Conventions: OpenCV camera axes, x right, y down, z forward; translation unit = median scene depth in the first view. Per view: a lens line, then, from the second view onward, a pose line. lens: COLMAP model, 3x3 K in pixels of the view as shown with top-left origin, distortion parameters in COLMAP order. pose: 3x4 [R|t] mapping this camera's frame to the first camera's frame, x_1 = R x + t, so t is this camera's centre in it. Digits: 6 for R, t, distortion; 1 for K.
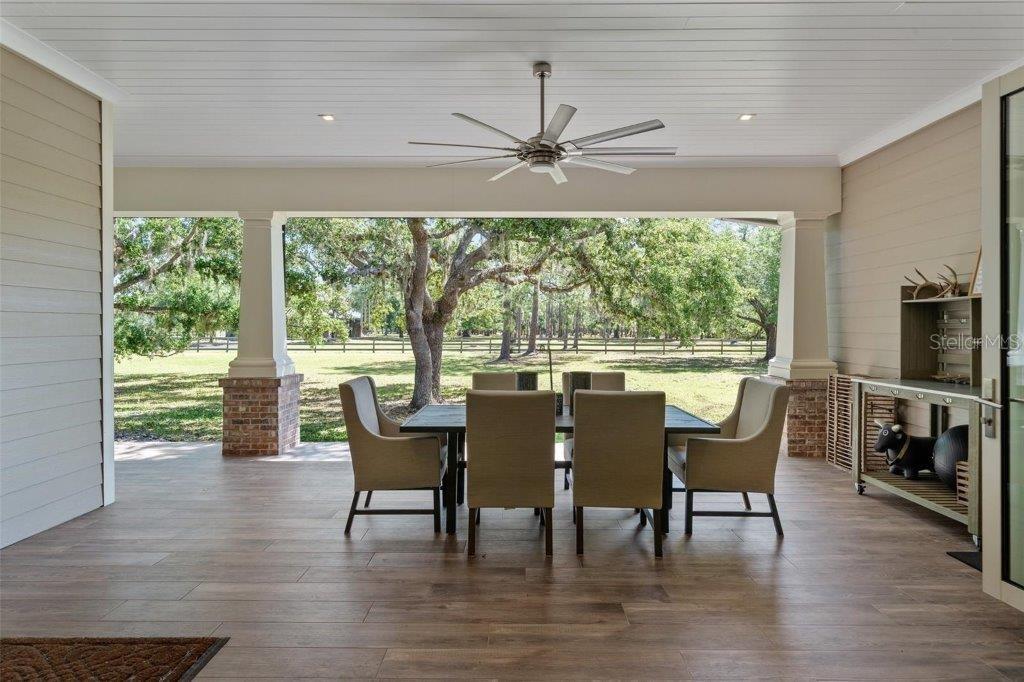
lens RADIAL K [[560.8, 0, 508.9], [0, 560.8, 330.3], [0, 0, 1]] dist [0.002340, 0.000203]
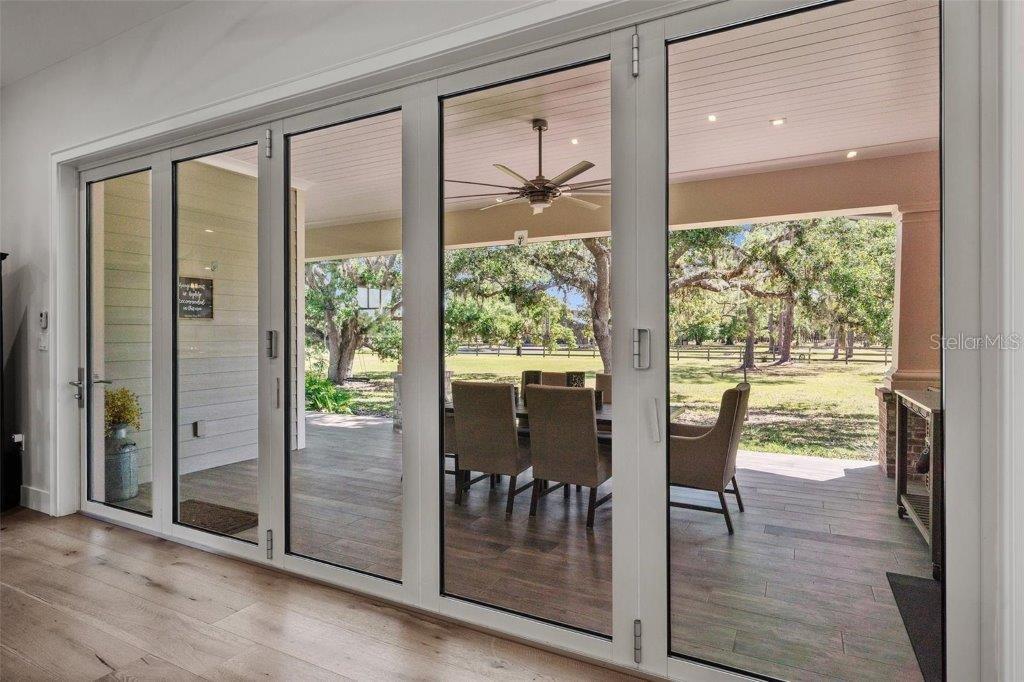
lens RADIAL K [[550.8, 0, 510.9], [0, 550.8, 337.1], [0, 0, 1]] dist [0.001589, -0.000079]
pose [[0.888803, 0.000073, -0.458289, 0.366921], [-0.000570, 0.999999, -0.000946, 0.000694], [0.458289, 0.001102, 0.888803, -0.064982]]
